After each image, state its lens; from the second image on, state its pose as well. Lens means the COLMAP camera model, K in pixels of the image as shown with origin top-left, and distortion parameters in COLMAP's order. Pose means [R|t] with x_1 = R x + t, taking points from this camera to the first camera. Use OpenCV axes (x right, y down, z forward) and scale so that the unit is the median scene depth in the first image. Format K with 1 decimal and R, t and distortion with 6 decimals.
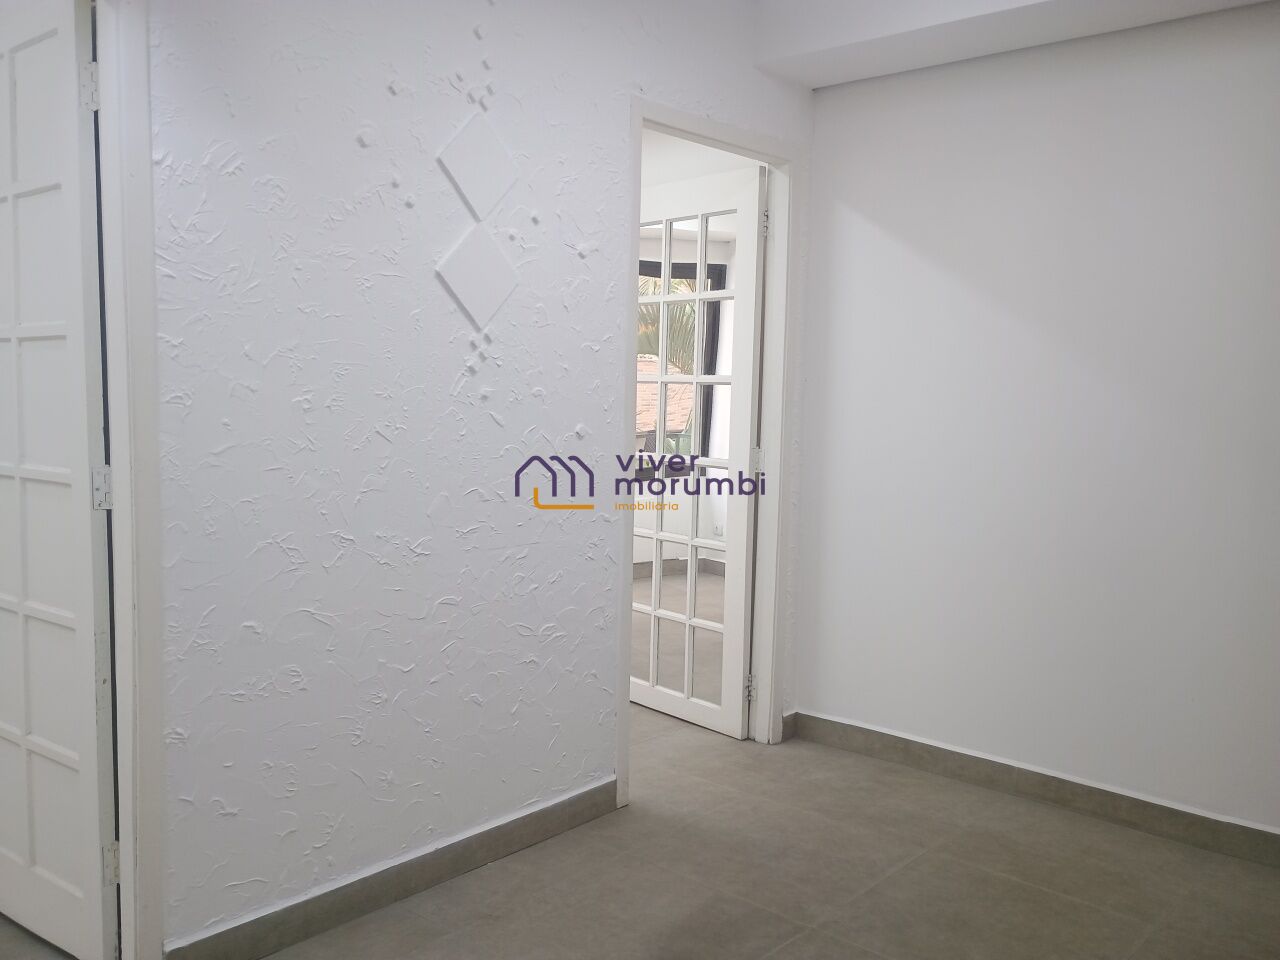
lens RADIAL K [[1128.4, 0, 636.5], [0, 1128.4, 483.9], [0, 0, 1]] dist [0.058671, -0.078656]
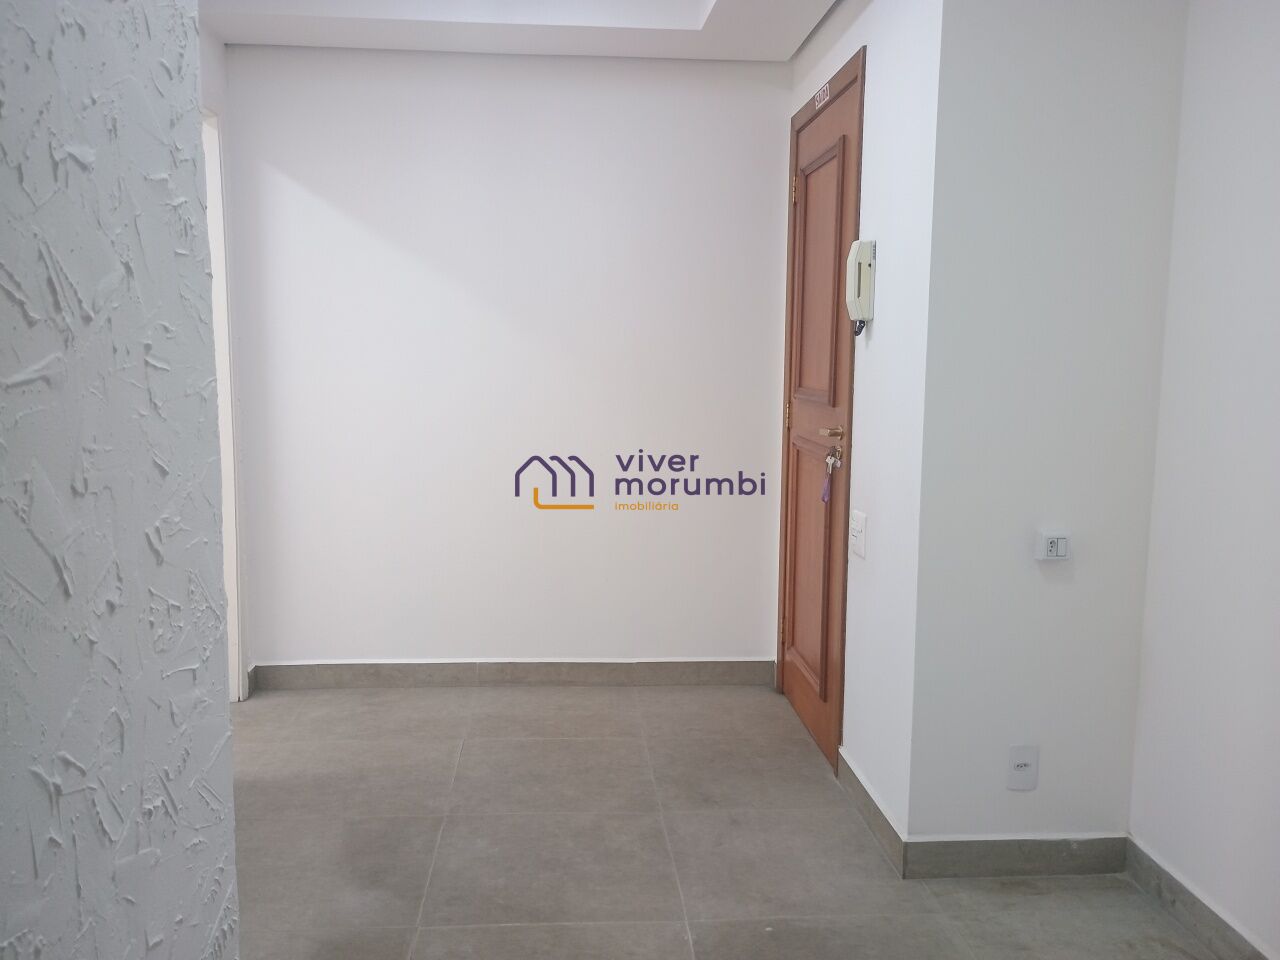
lens RADIAL K [[1128.4, 0, 636.5], [0, 1128.4, 483.9], [0, 0, 1]] dist [0.058671, -0.078656]
pose [[0.692019, -0.091351, 0.716076, -0.367316], [0.070606, 0.995770, 0.058798, 0.004094], [-0.718418, 0.009870, 0.695541, 0.050311]]
